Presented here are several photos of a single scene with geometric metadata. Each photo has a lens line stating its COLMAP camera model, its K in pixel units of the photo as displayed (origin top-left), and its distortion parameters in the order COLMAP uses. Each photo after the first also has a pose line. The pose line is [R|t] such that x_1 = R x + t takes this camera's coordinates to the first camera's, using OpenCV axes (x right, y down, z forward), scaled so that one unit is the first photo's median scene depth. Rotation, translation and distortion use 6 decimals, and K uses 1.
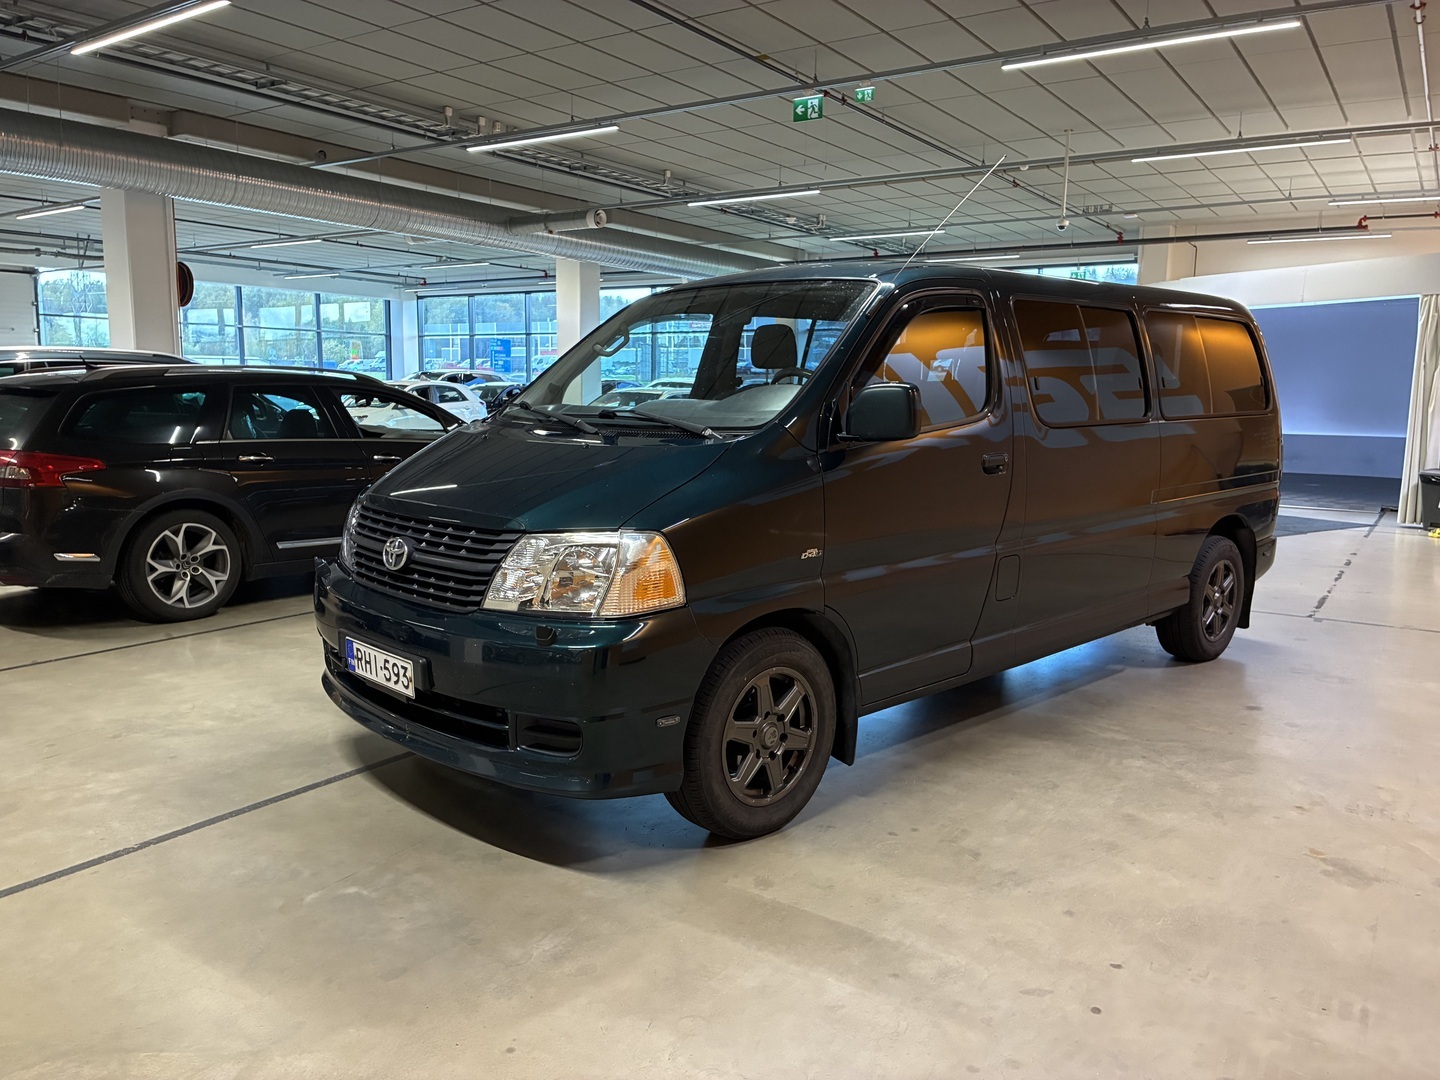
lens RADIAL K [[1087.0, 0, 720.0], [0, 1087.0, 540.0], [0, 0, 1]] dist [0.002839, -0.000632]
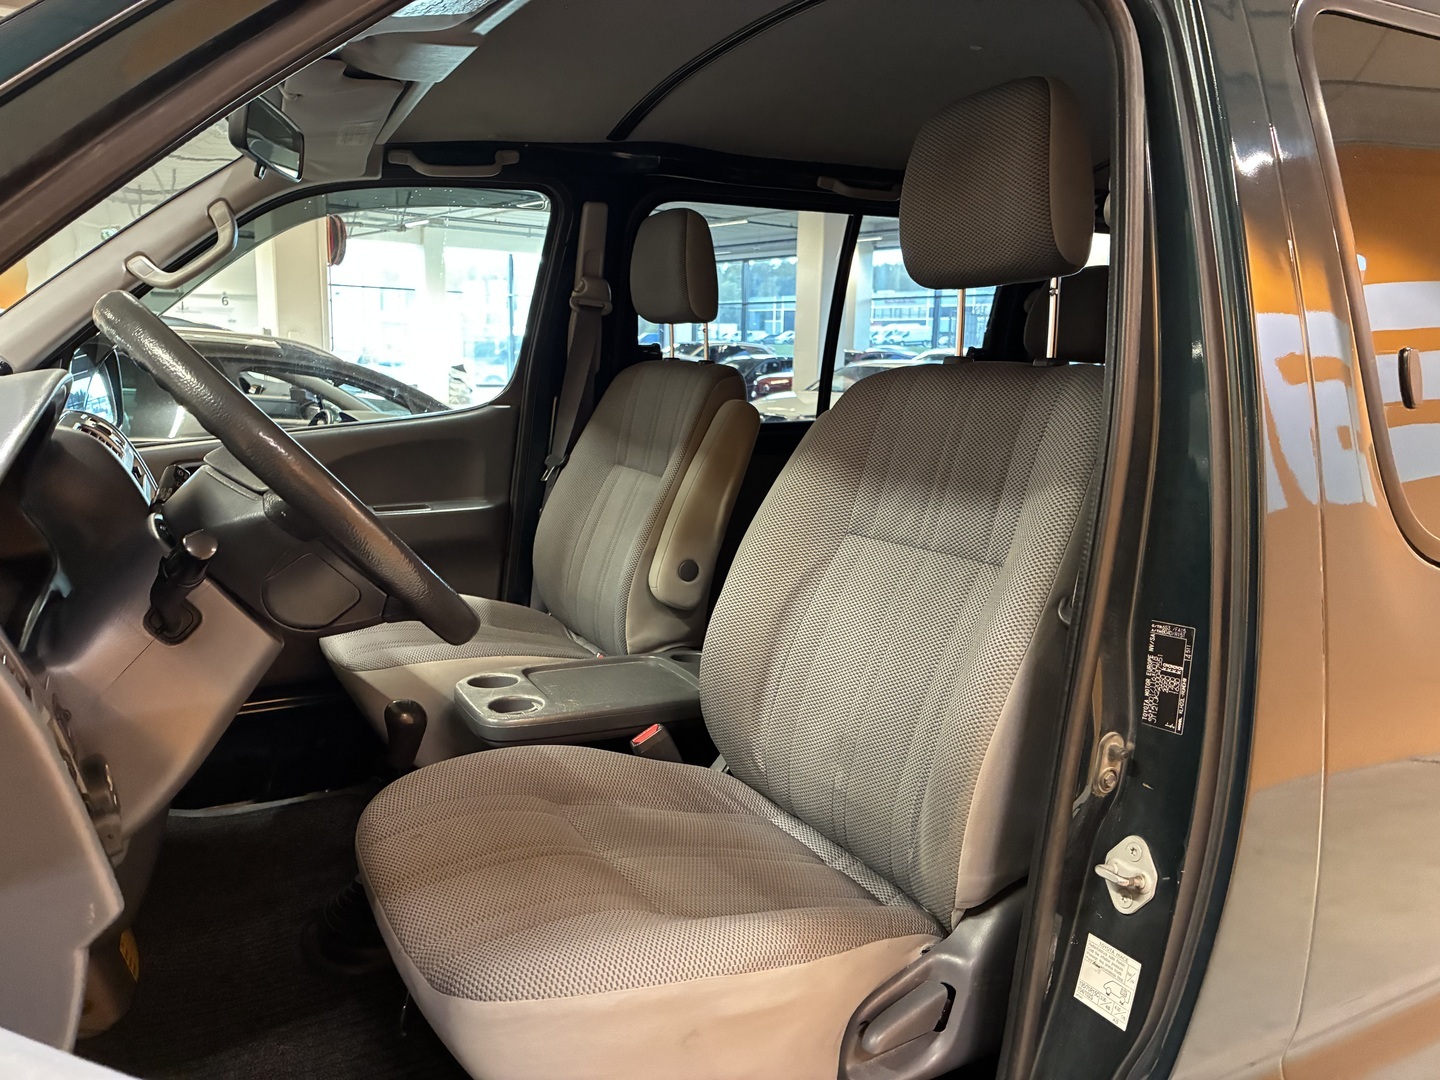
lens RADIAL K [[1087.0, 0, 720.0], [0, 1087.0, 540.0], [0, 0, 1]] dist [0.002839, -0.000632]
pose [[0.955386, 0.059658, -0.289271, 0.035691], [-0.052701, 0.998104, 0.031785, -0.017433], [0.290619, -0.015122, 0.956719, 0.115960]]
